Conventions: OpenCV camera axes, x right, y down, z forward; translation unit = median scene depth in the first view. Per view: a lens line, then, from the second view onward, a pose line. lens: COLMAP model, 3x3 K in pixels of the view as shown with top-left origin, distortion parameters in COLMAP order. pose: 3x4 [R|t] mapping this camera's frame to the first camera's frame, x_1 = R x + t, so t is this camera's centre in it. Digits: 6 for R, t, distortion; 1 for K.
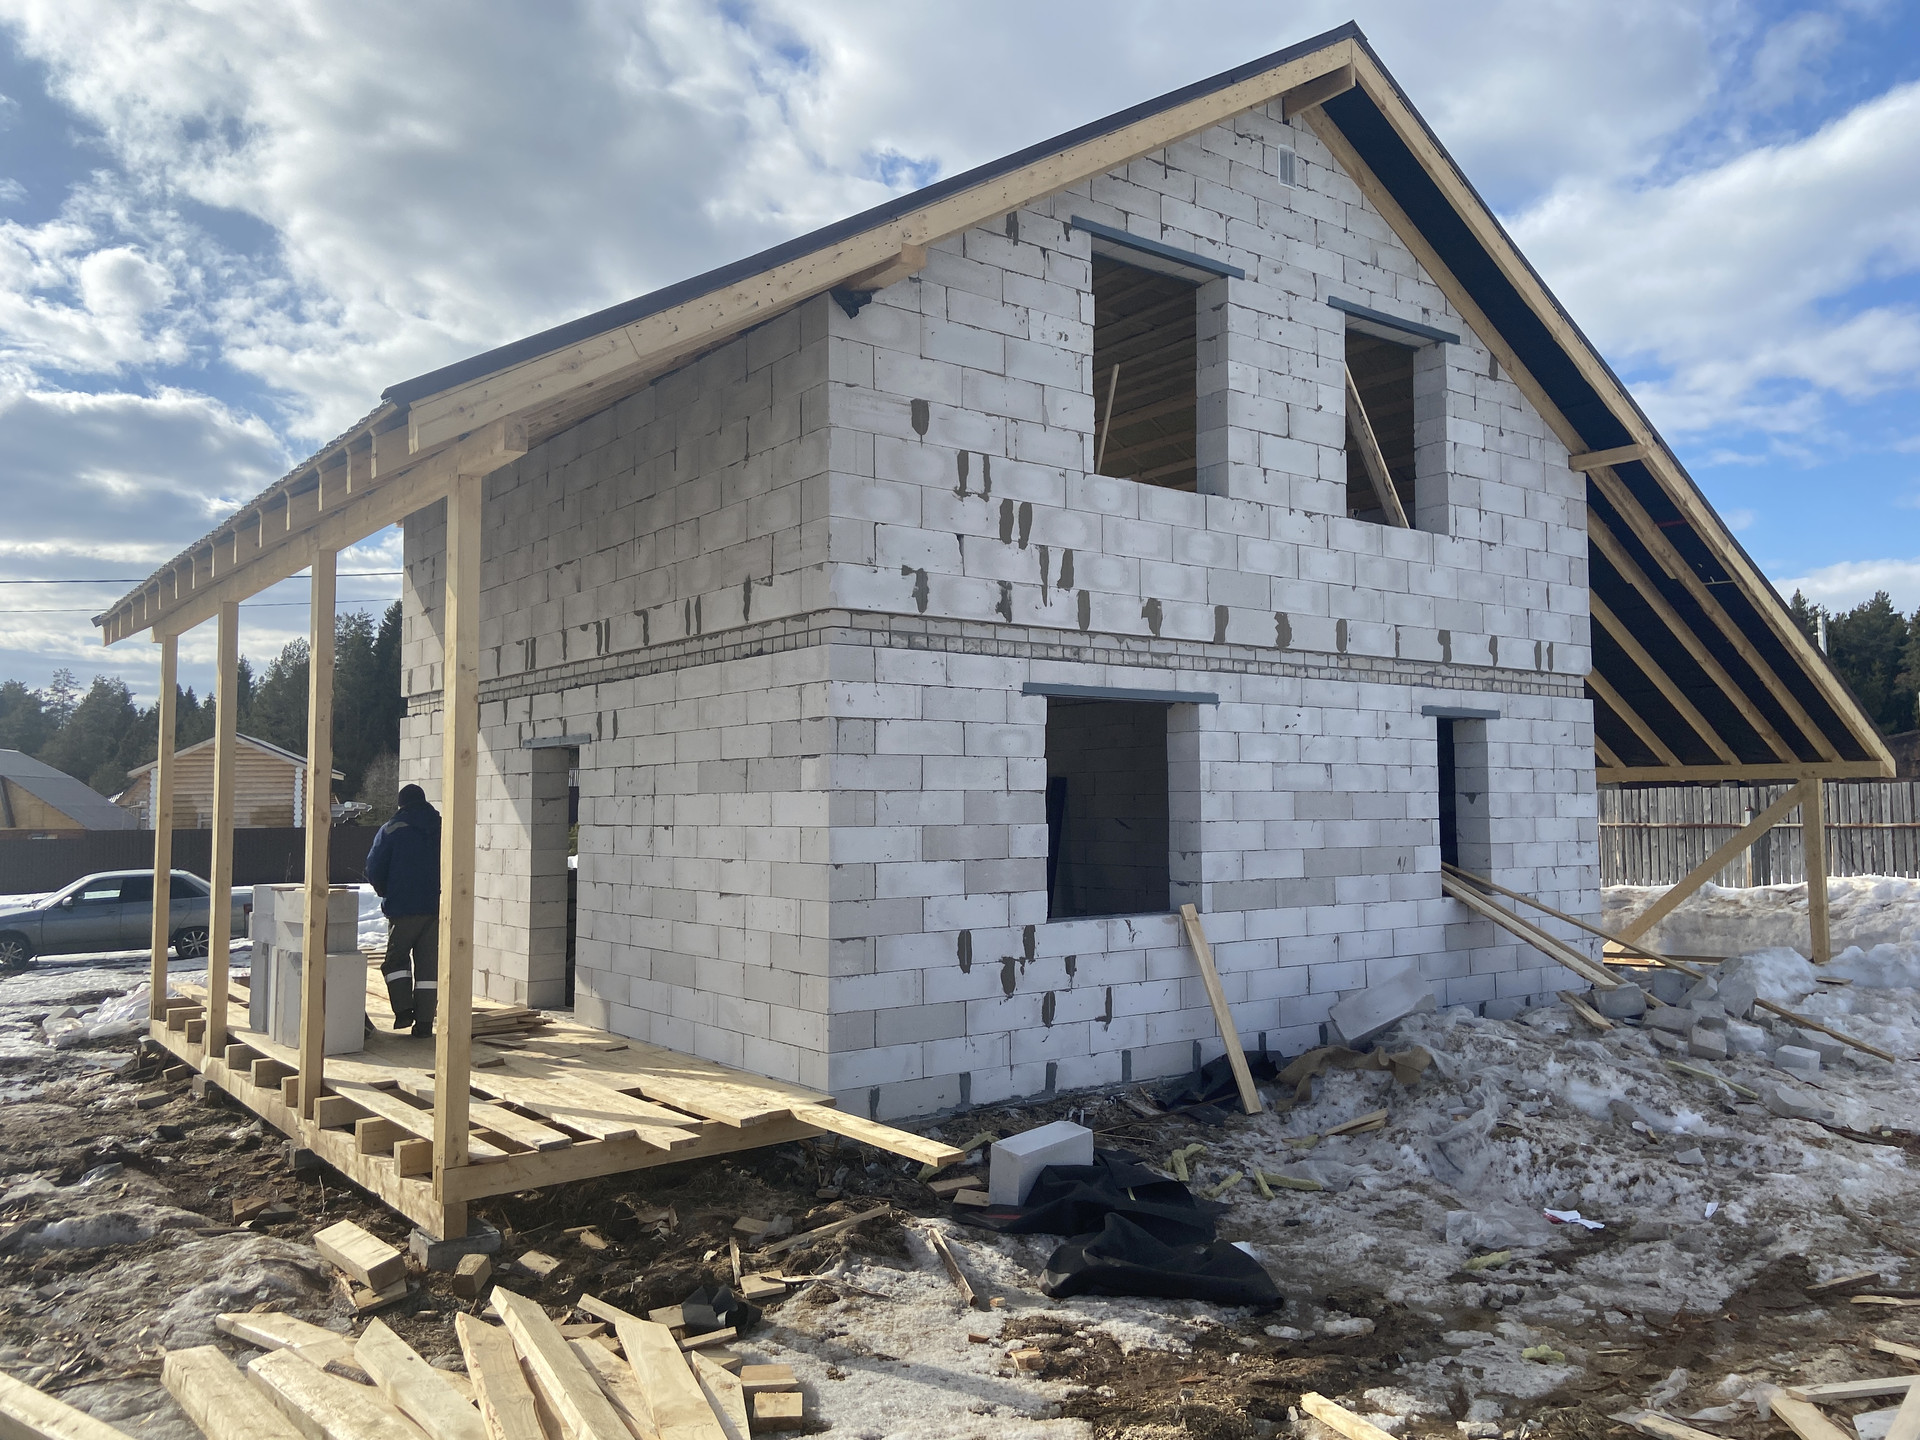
lens RADIAL K [[1447.8, 0, 953.8], [0, 1447.8, 721.0], [0, 0, 1]] dist [0.066137, -0.048905]
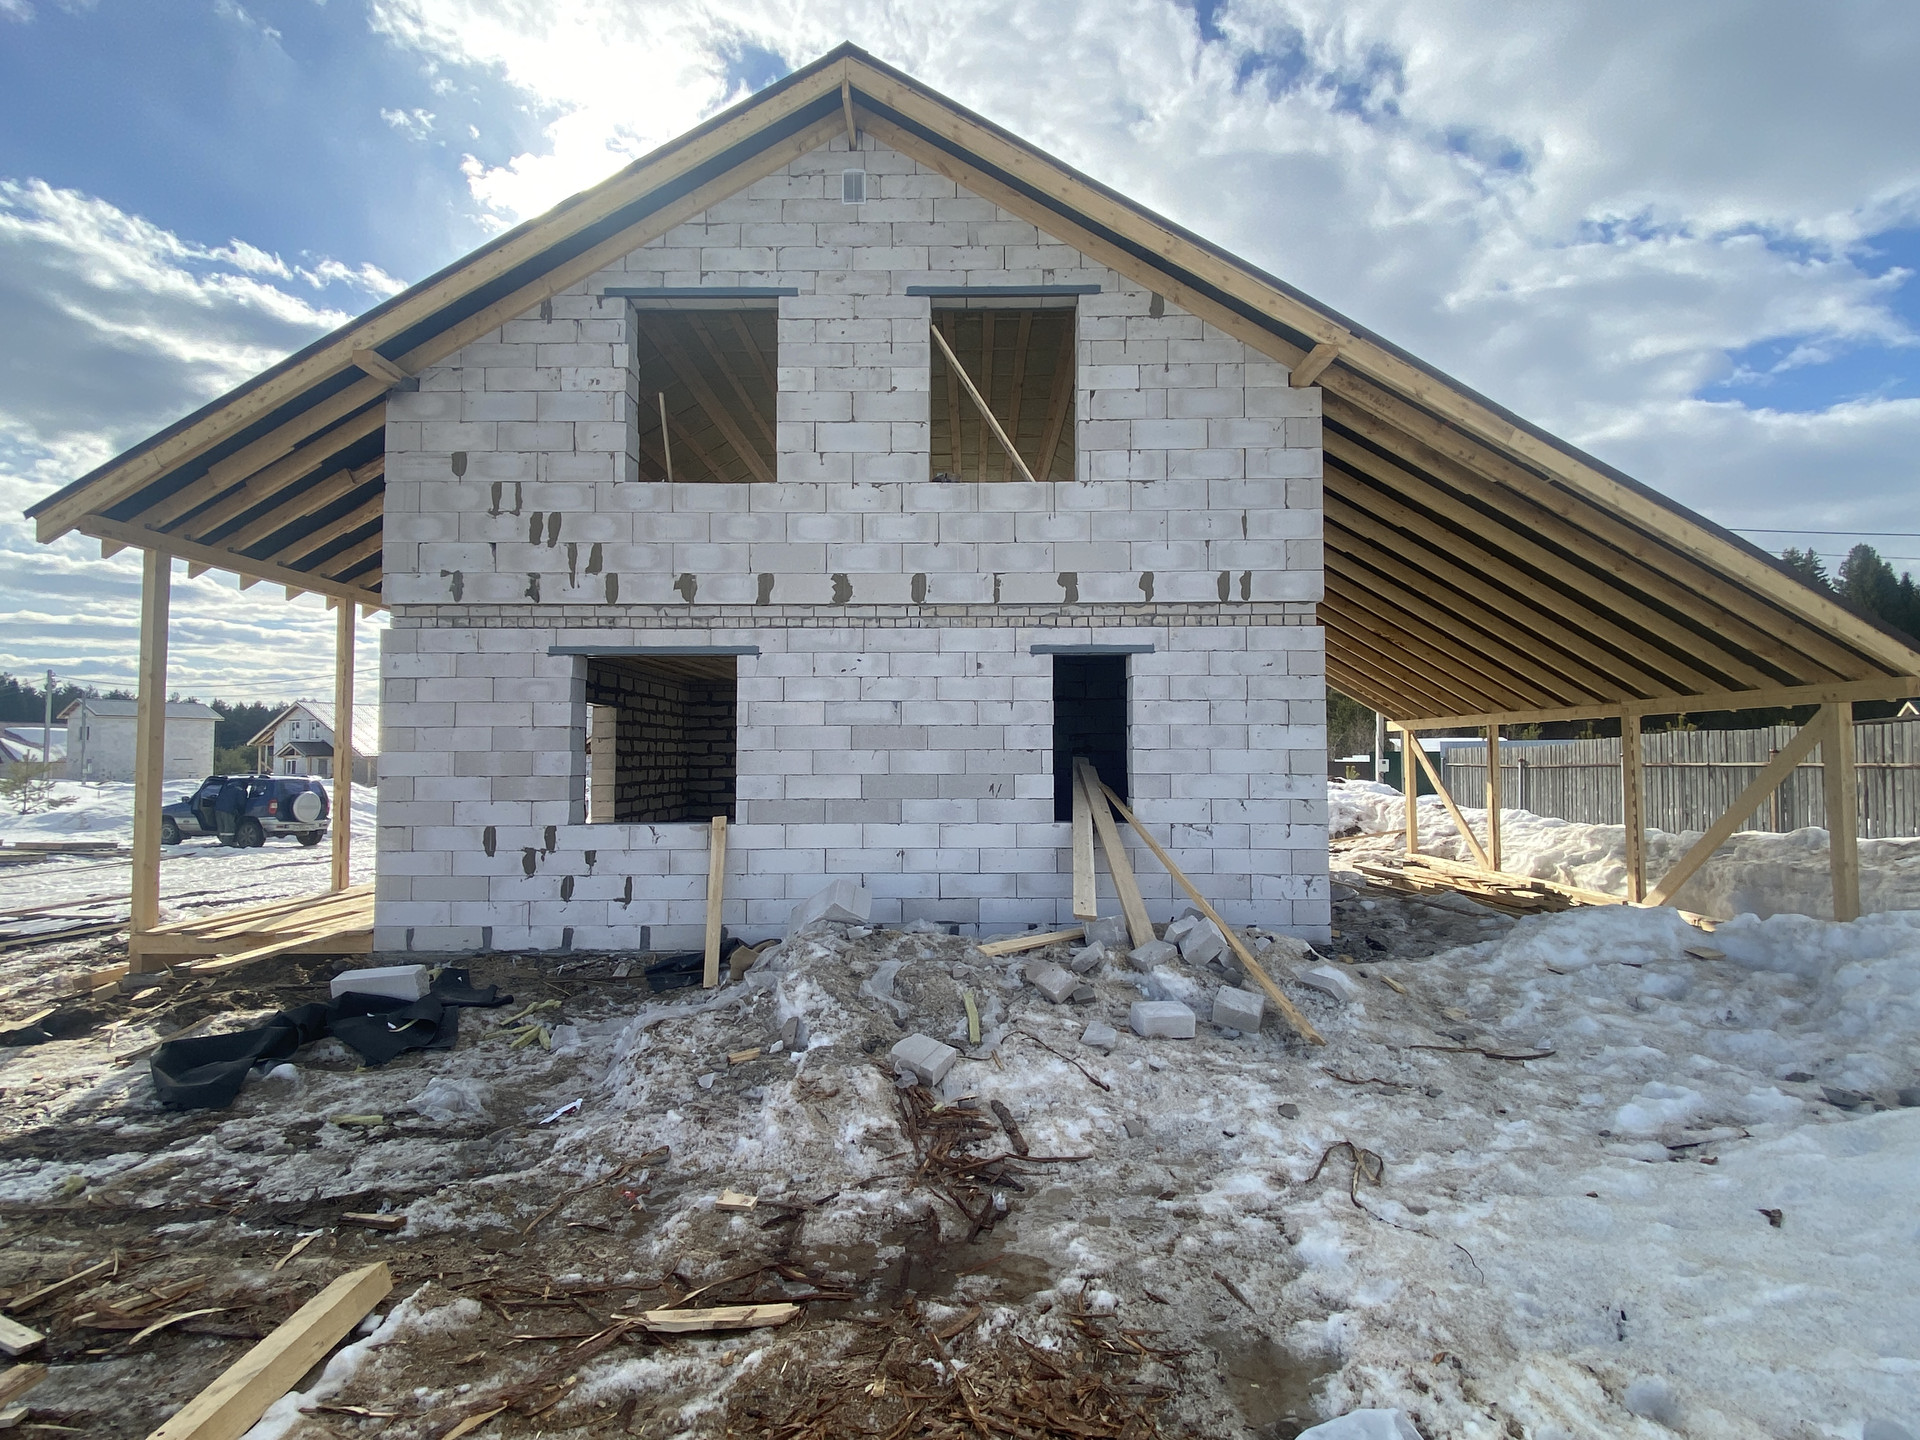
lens RADIAL K [[977.7, 0, 975.2], [0, 977.7, 719.7], [0, 0, 1]] dist [0.025068, -0.003416]
pose [[0.798701, -0.017867, -0.601463, 0.807667], [0.034079, 0.999298, 0.015568, 0.036080], [0.600762, -0.032931, 0.798749, 0.444084]]
